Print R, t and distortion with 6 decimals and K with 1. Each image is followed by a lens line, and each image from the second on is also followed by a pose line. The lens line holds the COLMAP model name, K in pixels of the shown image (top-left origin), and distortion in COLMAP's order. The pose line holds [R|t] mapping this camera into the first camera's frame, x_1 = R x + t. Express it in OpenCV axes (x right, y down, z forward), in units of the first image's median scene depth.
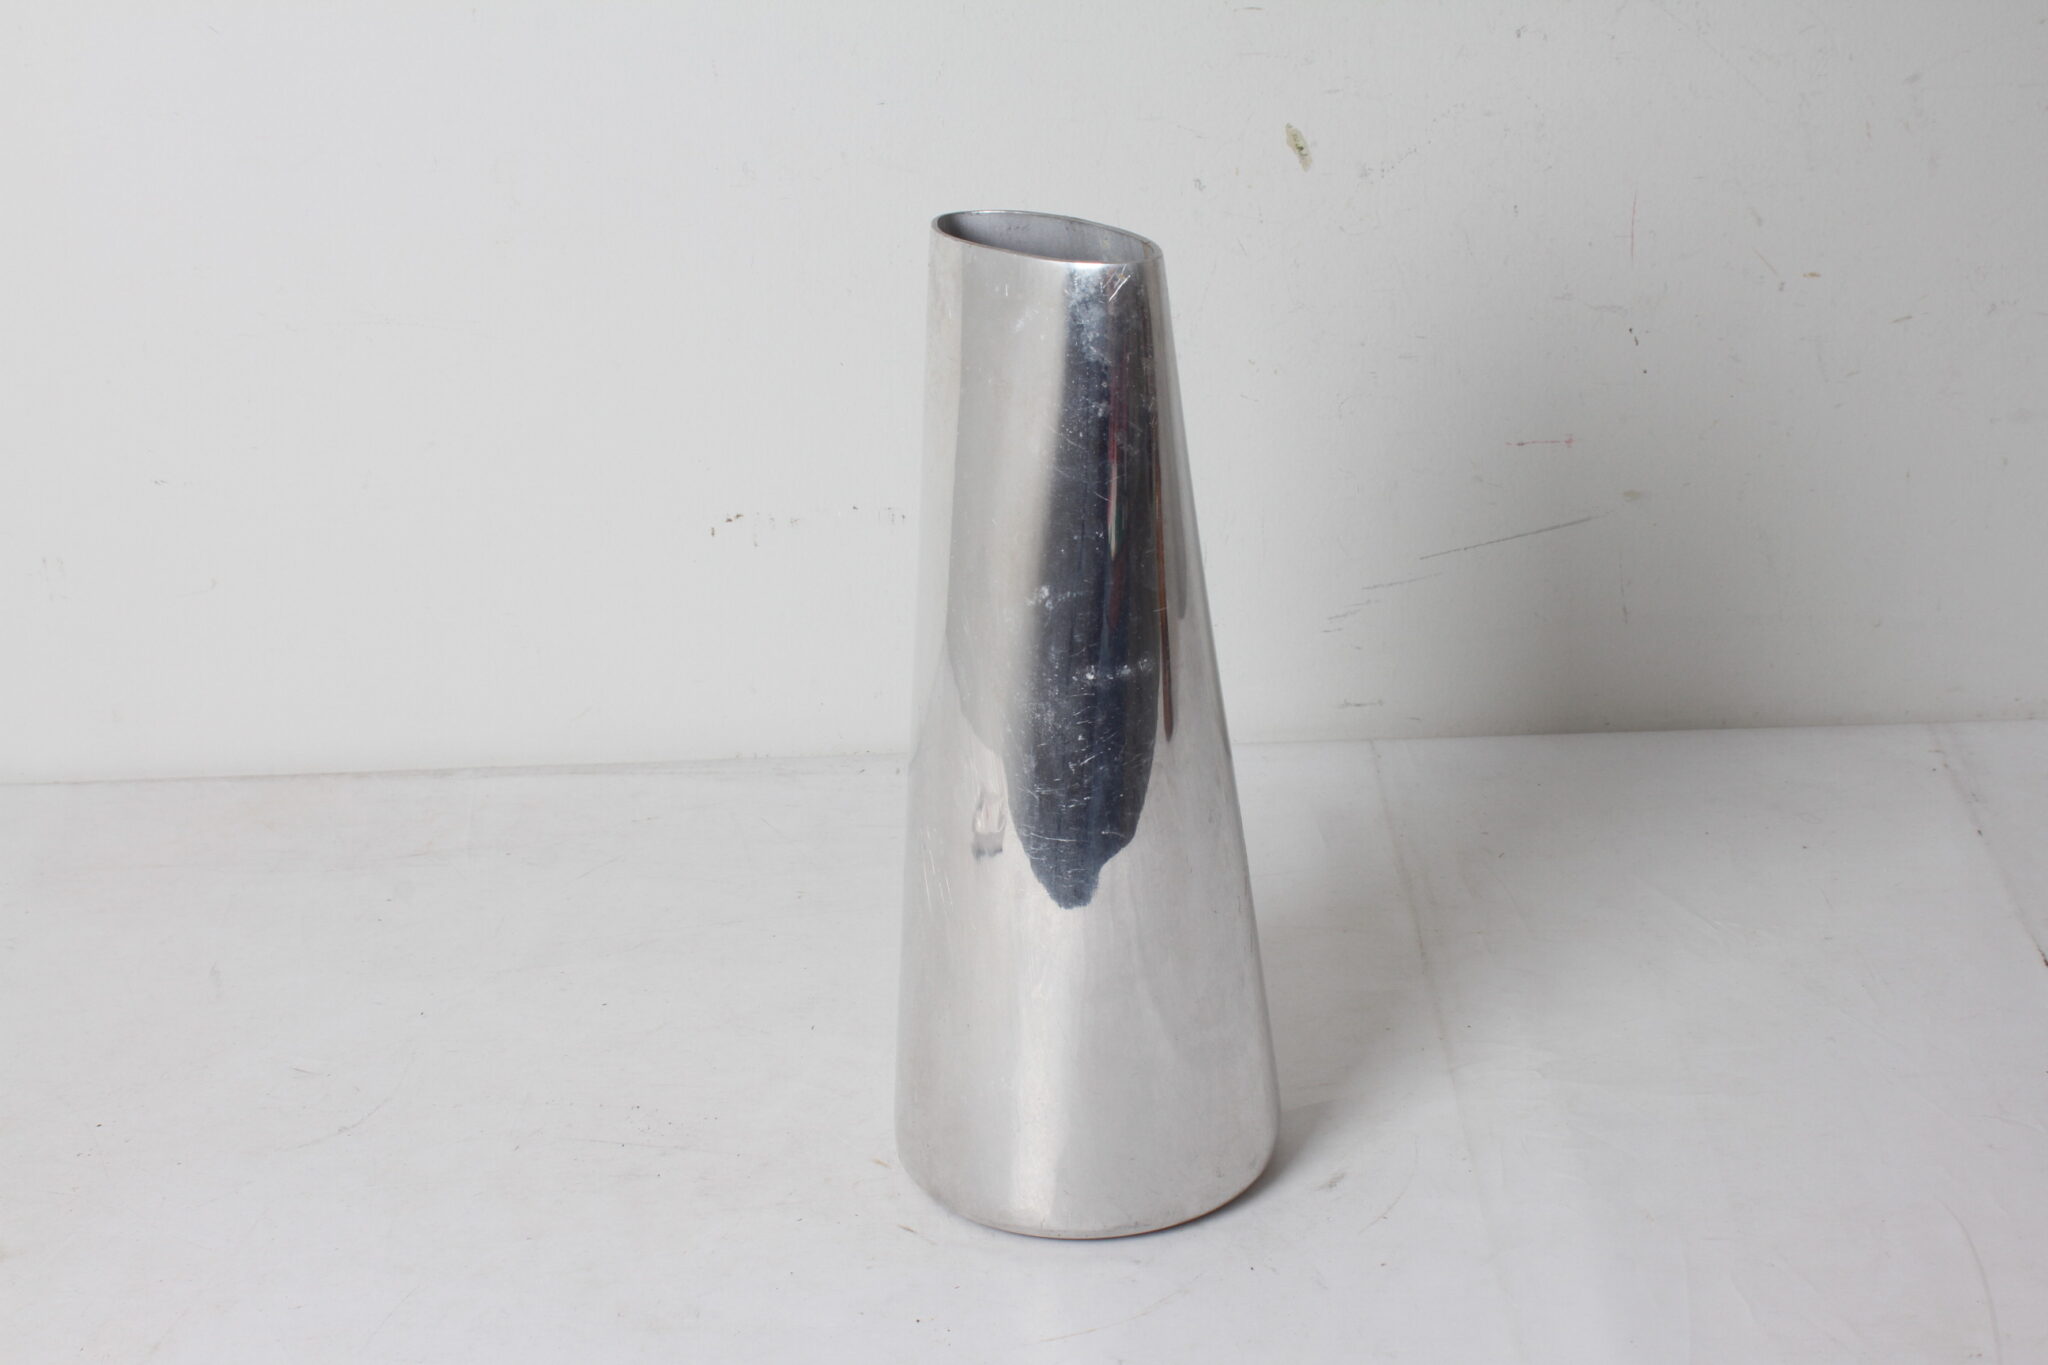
lens RADIAL K [[3252.8, 0, 1024.0], [0, 3252.8, 682.5], [0, 0, 1]] dist [-0.122293, 0.189773]
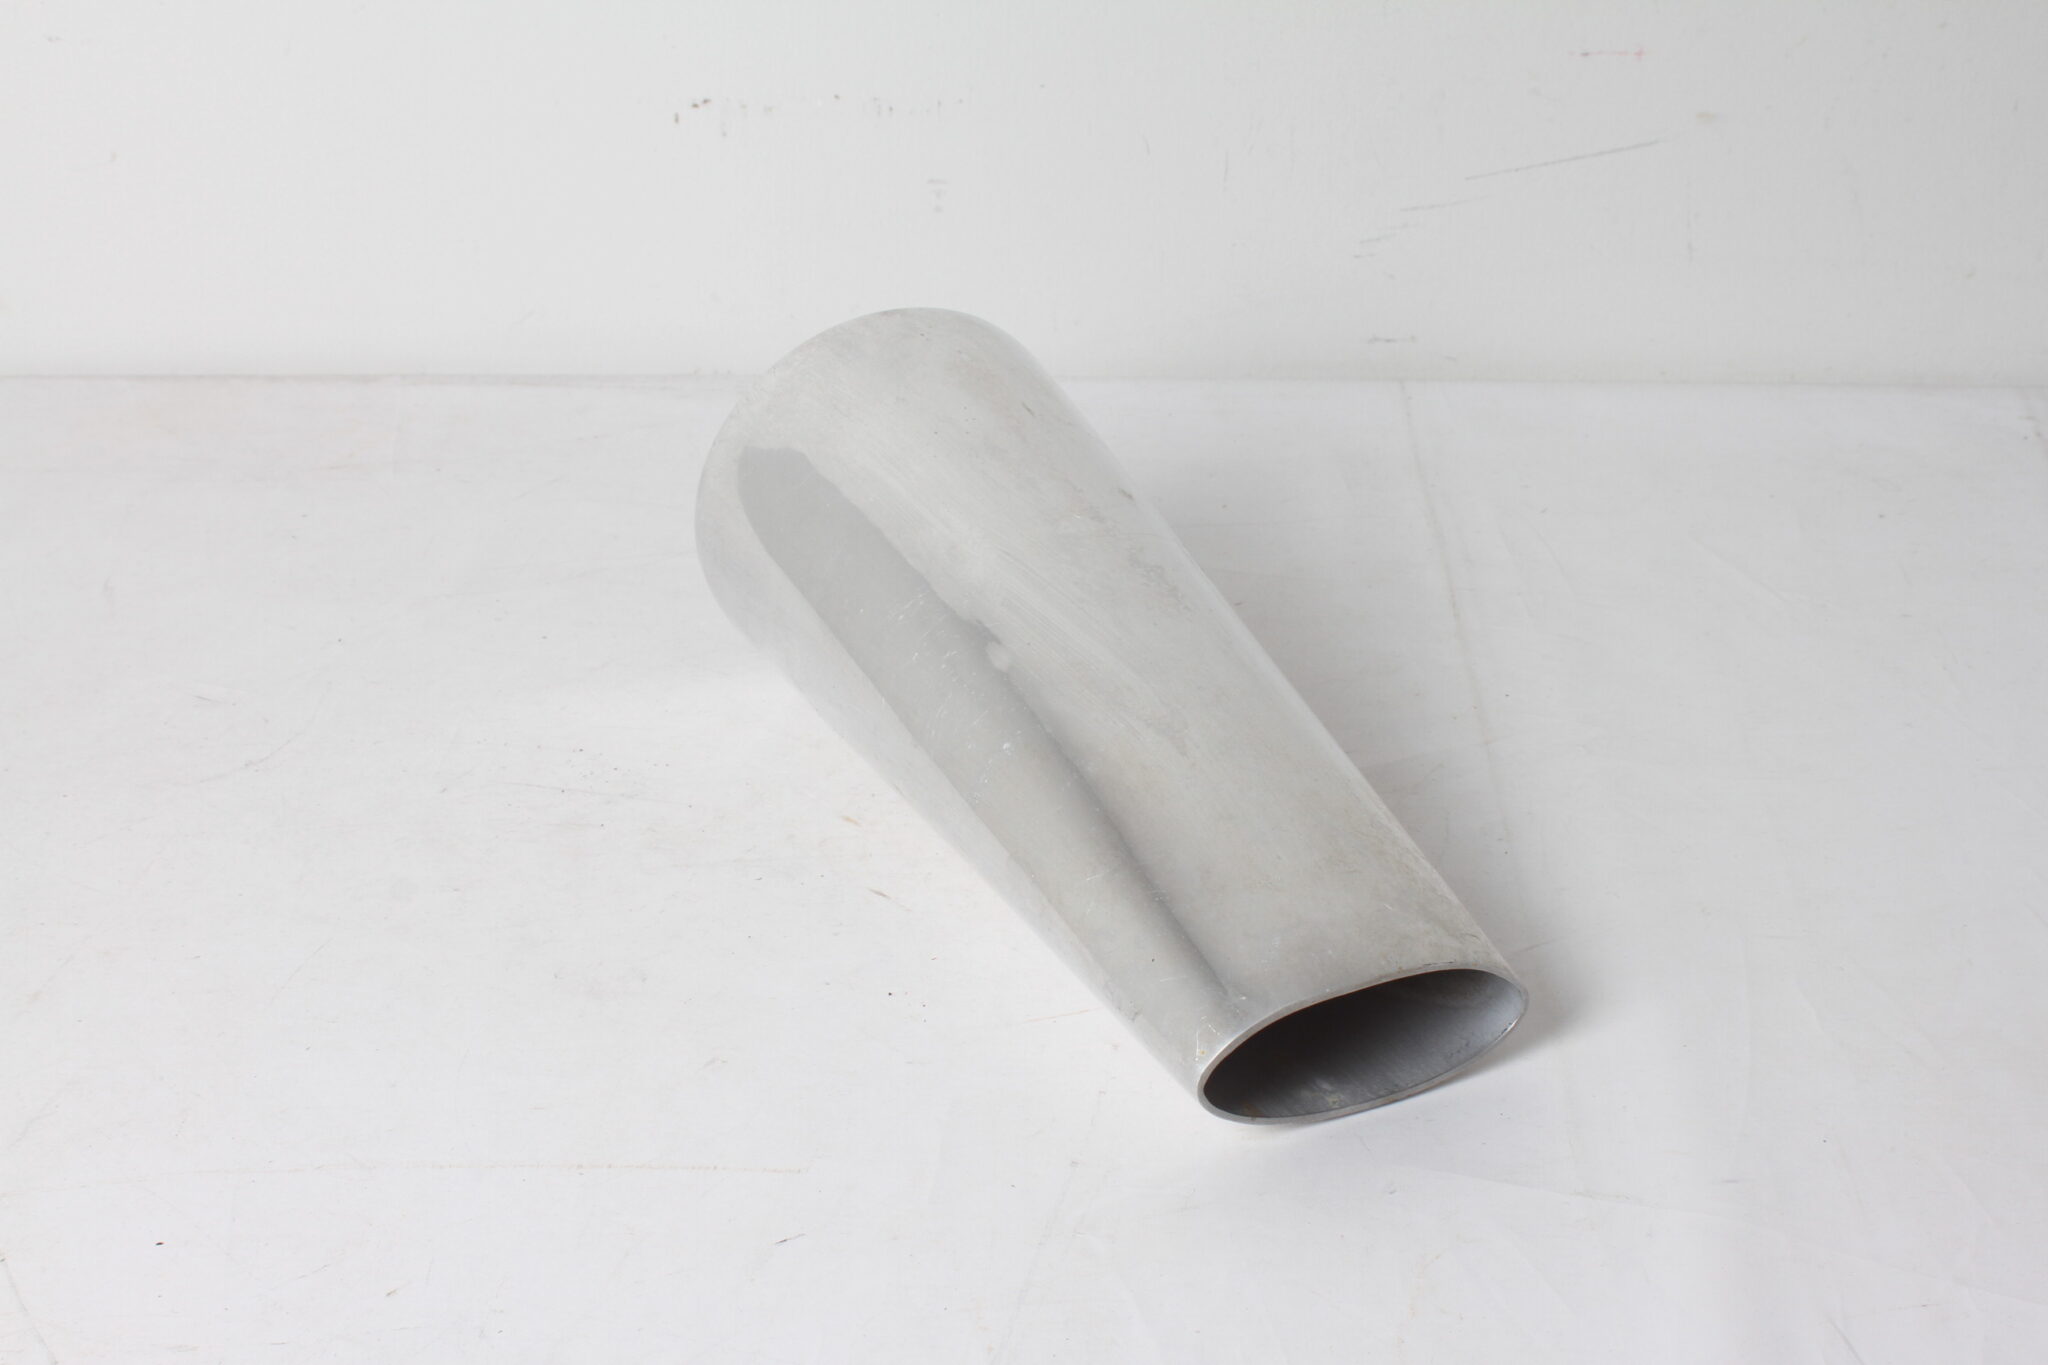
lens RADIAL K [[3476.4, 0, 1024.0], [0, 3476.4, 682.5], [0, 0, 1]] dist [-0.088970, 0.089190]
pose [[0.999187, 0.036665, 0.016736, -0.011020], [-0.038121, 0.994545, 0.097096, 0.012155], [-0.013085, -0.097656, 0.995134, 0.037141]]
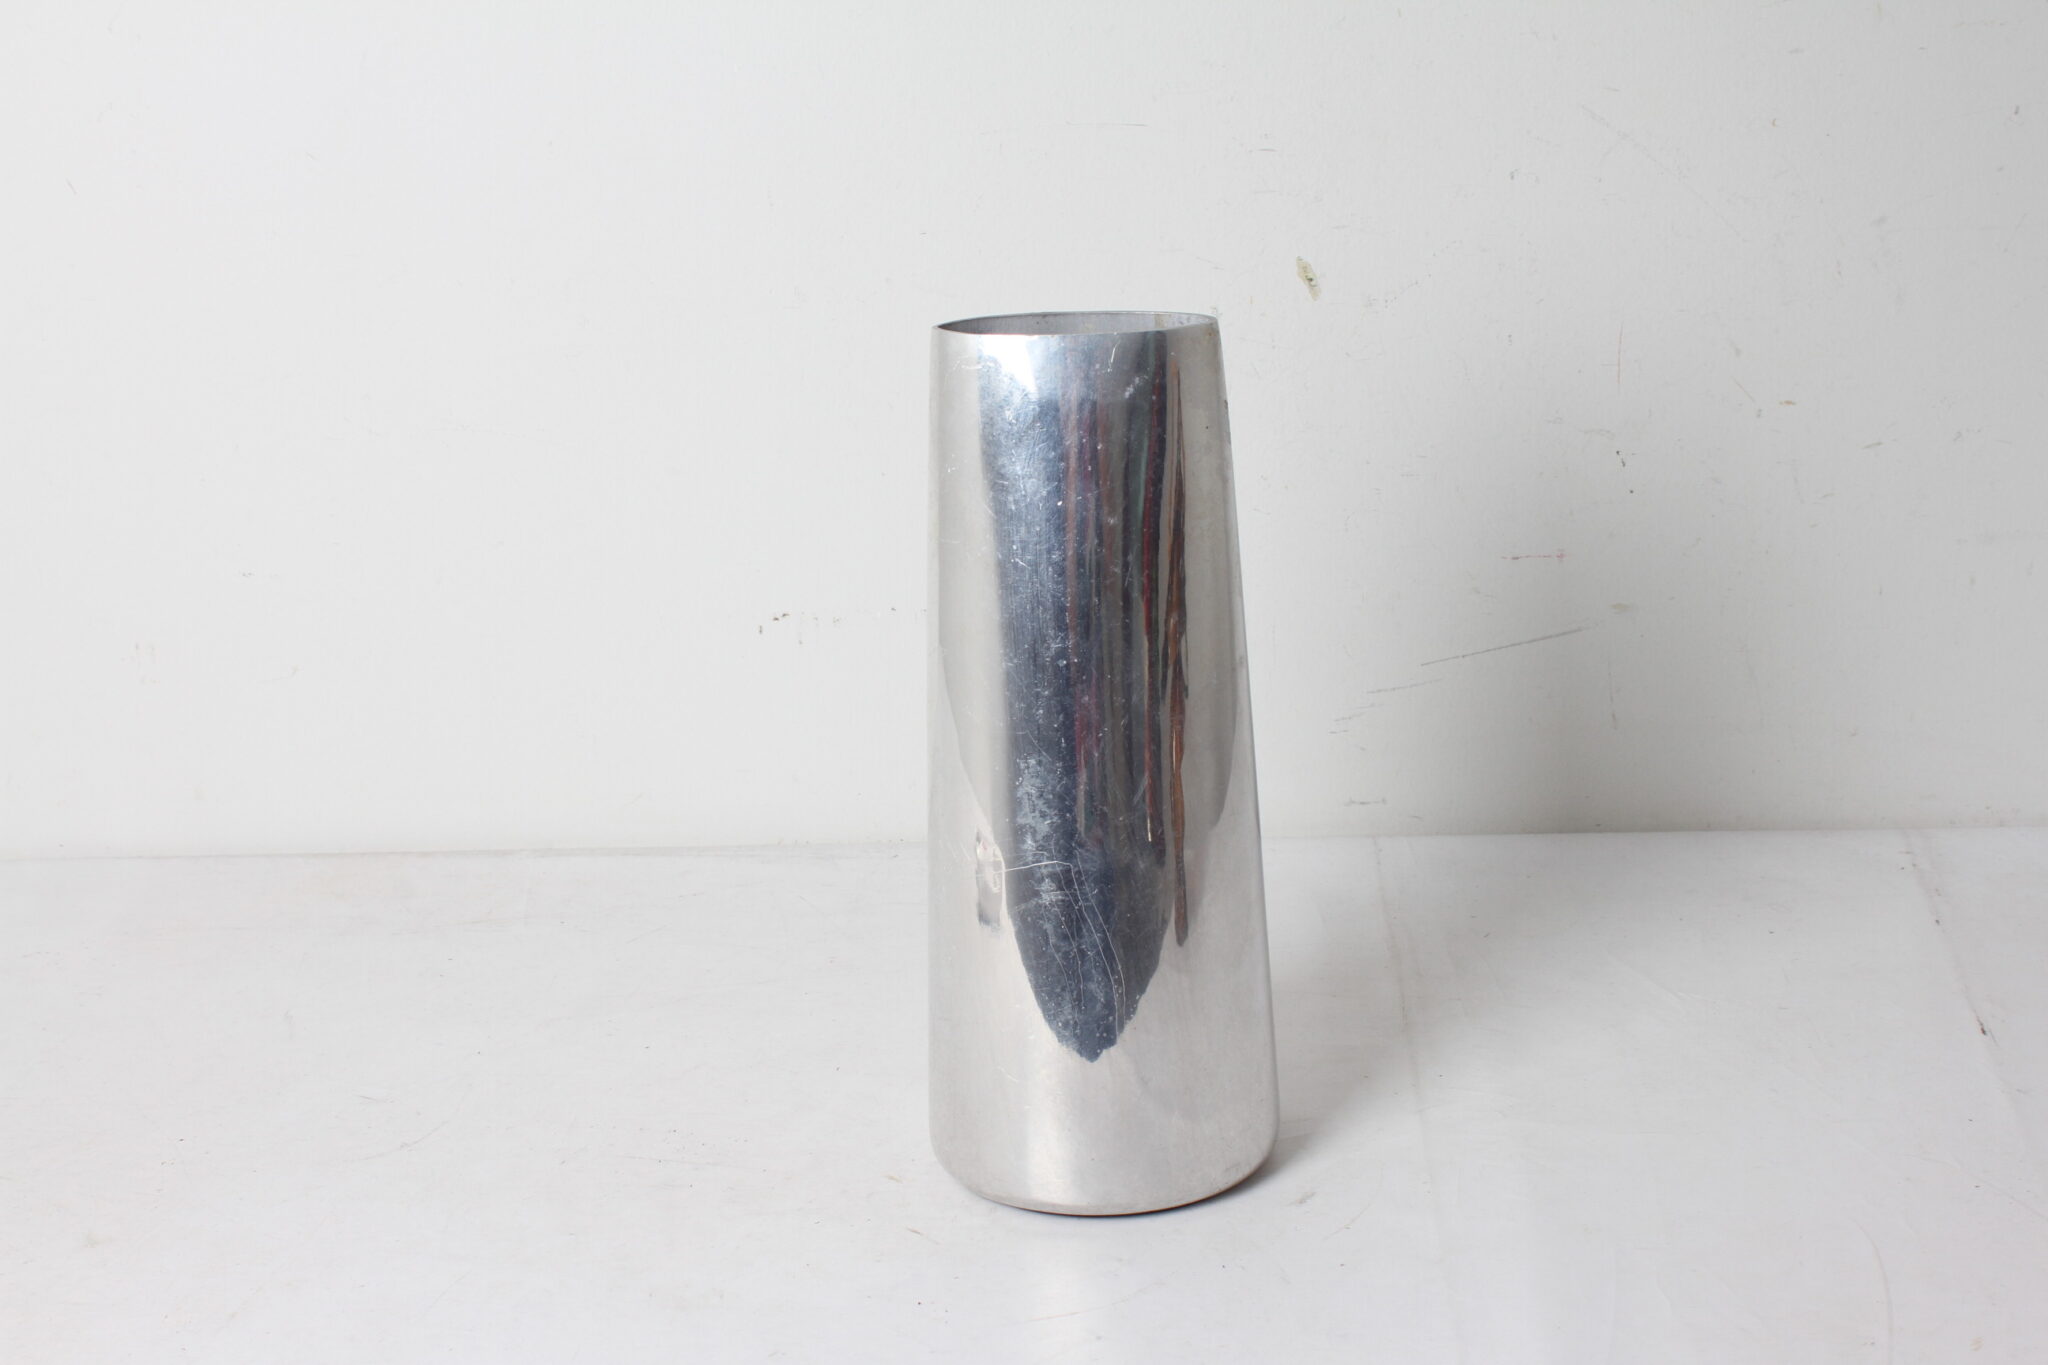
lens RADIAL K [[3476.4, 0, 1024.0], [0, 3476.4, 682.5], [0, 0, 1]] dist [-0.088970, 0.089190]
pose [[0.999476, 0.017052, -0.027510, 0.023705], [-0.018809, 0.997715, -0.064897, 0.045301], [0.026340, 0.065381, 0.997513, -0.145661]]
